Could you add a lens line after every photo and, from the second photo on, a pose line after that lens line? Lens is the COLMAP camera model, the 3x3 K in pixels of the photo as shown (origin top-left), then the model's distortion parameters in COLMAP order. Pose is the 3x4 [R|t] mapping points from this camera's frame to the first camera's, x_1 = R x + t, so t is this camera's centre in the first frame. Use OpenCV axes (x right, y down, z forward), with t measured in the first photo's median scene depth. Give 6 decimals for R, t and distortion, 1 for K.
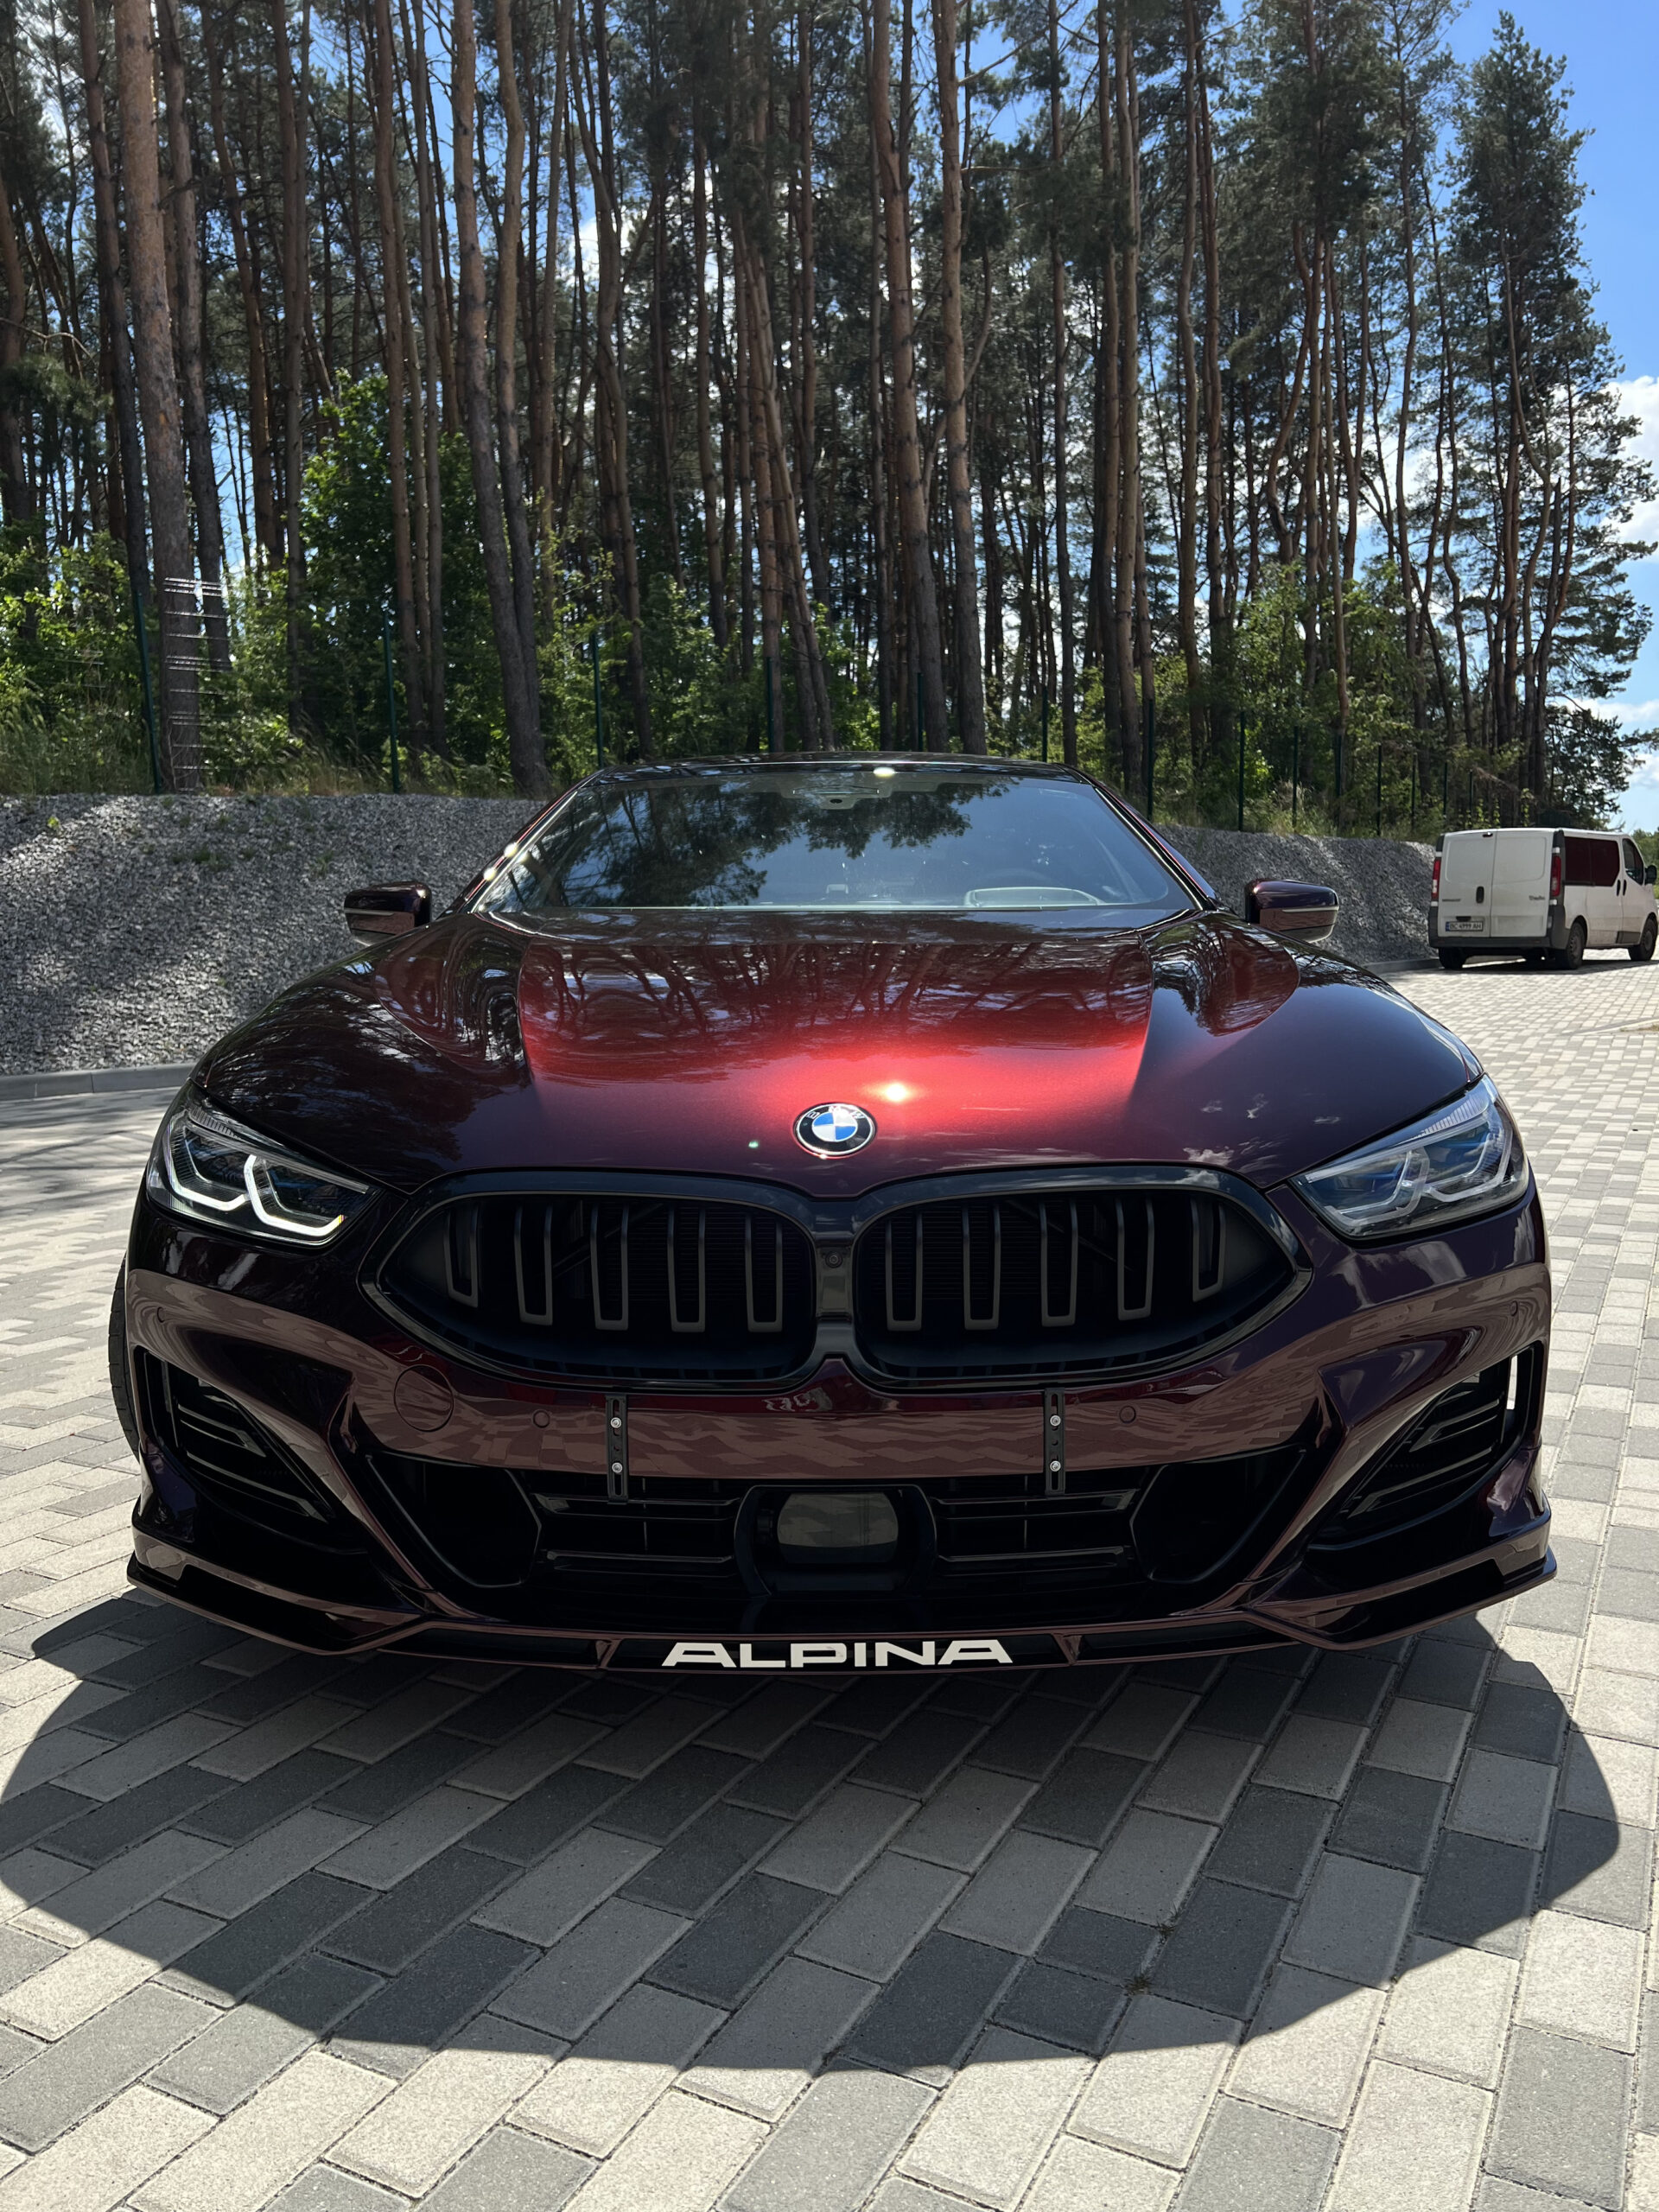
lens RADIAL K [[1686.3, 0, 832.9], [0, 1686.3, 1010.0], [0, 0, 1]] dist [0.054043, 0.001762]
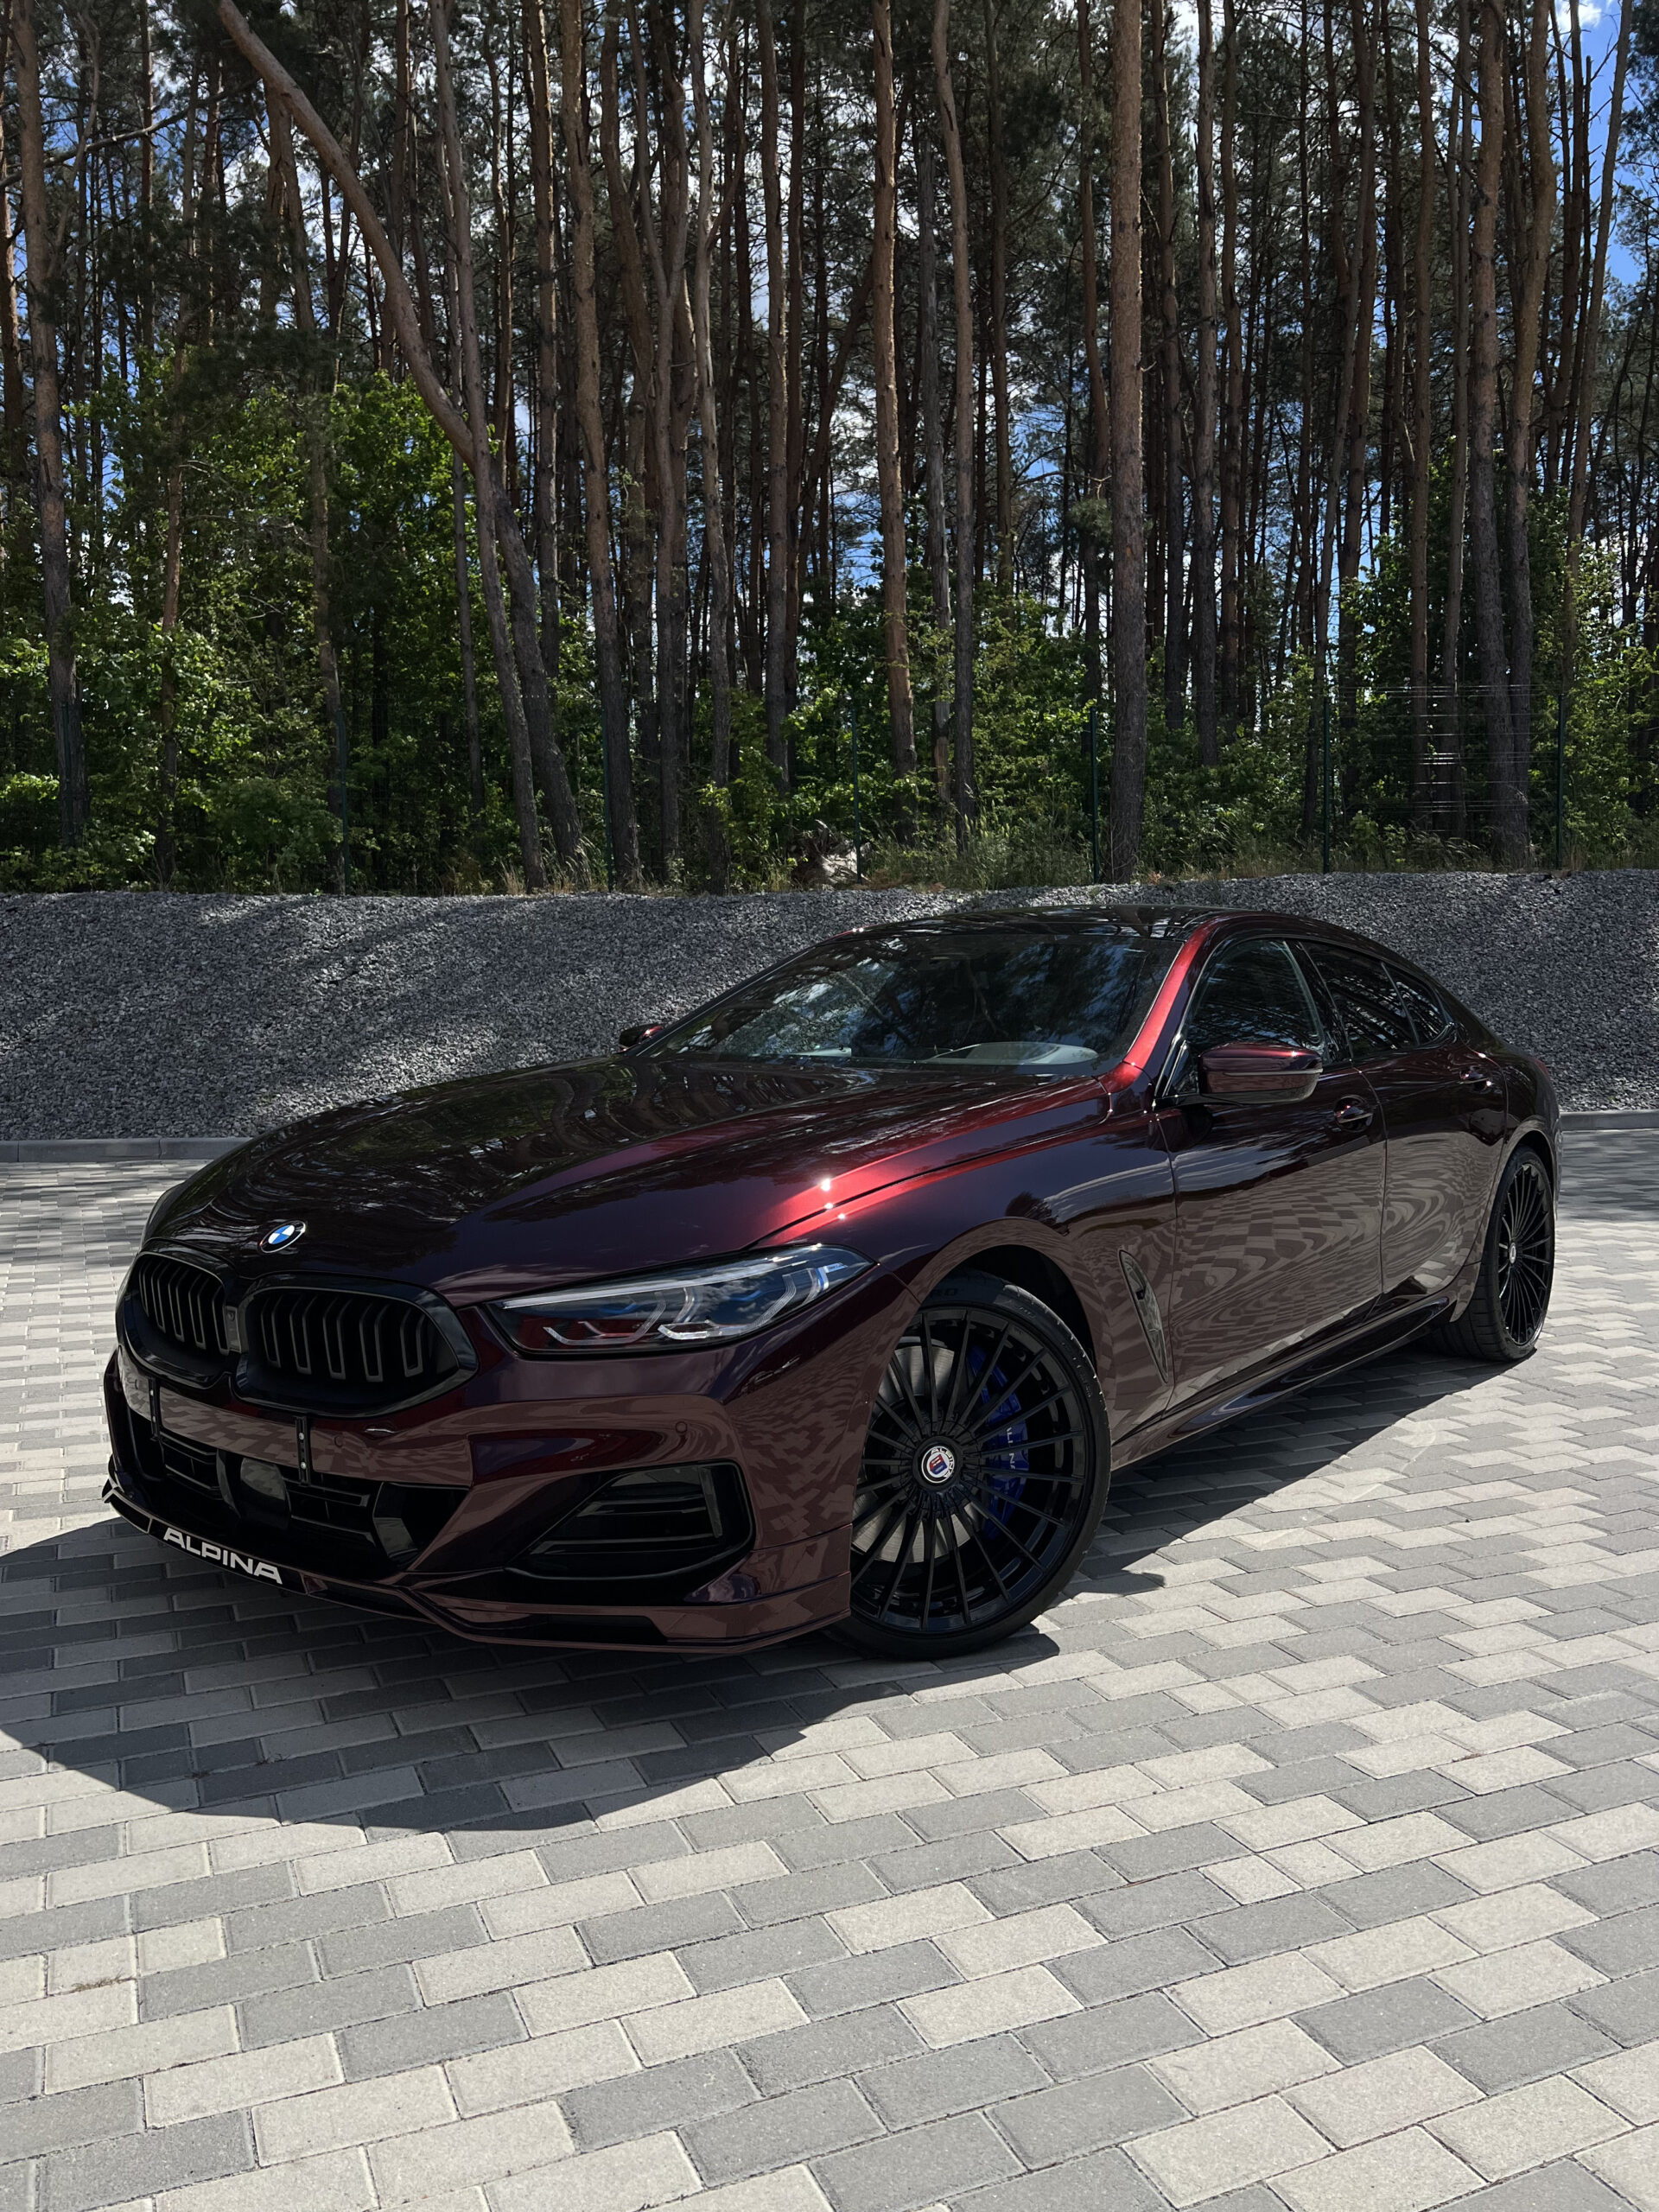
lens RADIAL K [[1708.4, 0, 829.5], [0, 1708.4, 1106.0], [0, 0, 1]] dist [0.058845, -0.087817]
pose [[0.788883, 0.060252, -0.611582, 1.396538], [-0.052077, 0.998157, 0.031162, -0.112475], [0.612332, 0.007267, 0.790567, 0.087321]]
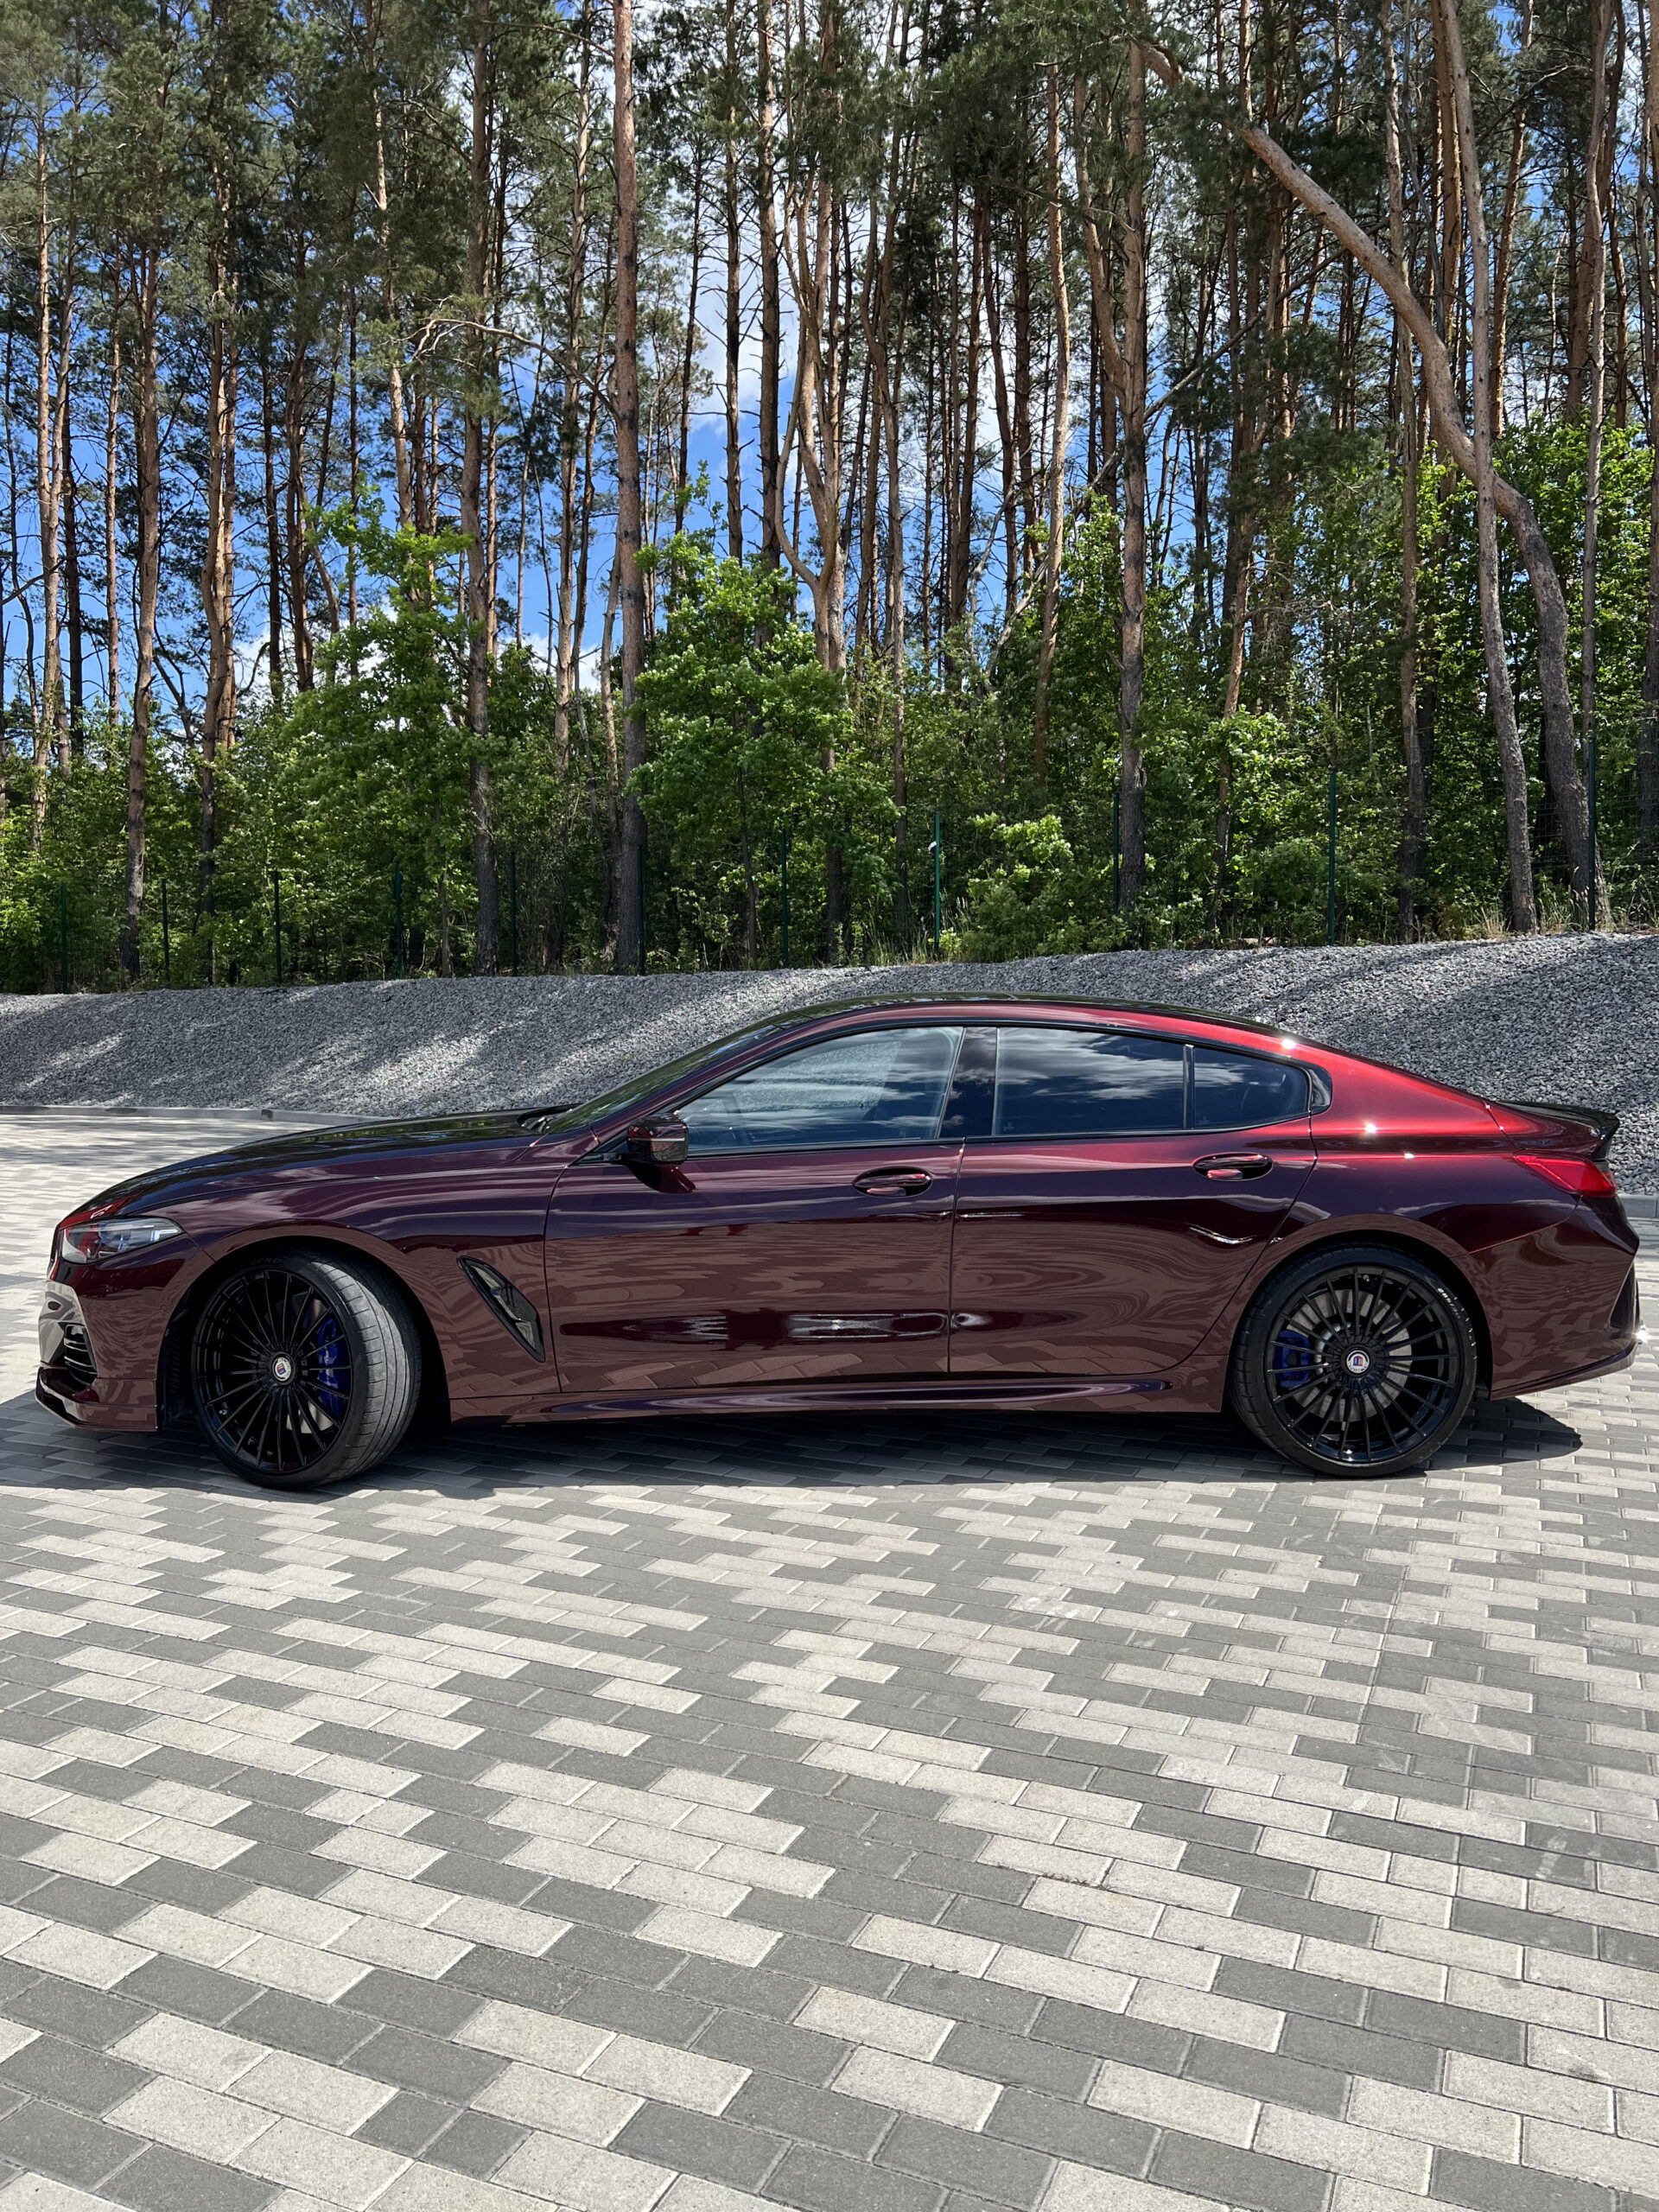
lens RADIAL K [[1708.4, 0, 829.5], [0, 1708.4, 1106.0], [0, 0, 1]] dist [0.058845, -0.087817]
pose [[0.057193, 0.072802, -0.995705, 3.136833], [-0.065200, 0.995481, 0.069041, -0.362259], [0.996232, 0.060971, 0.061682, 2.095405]]
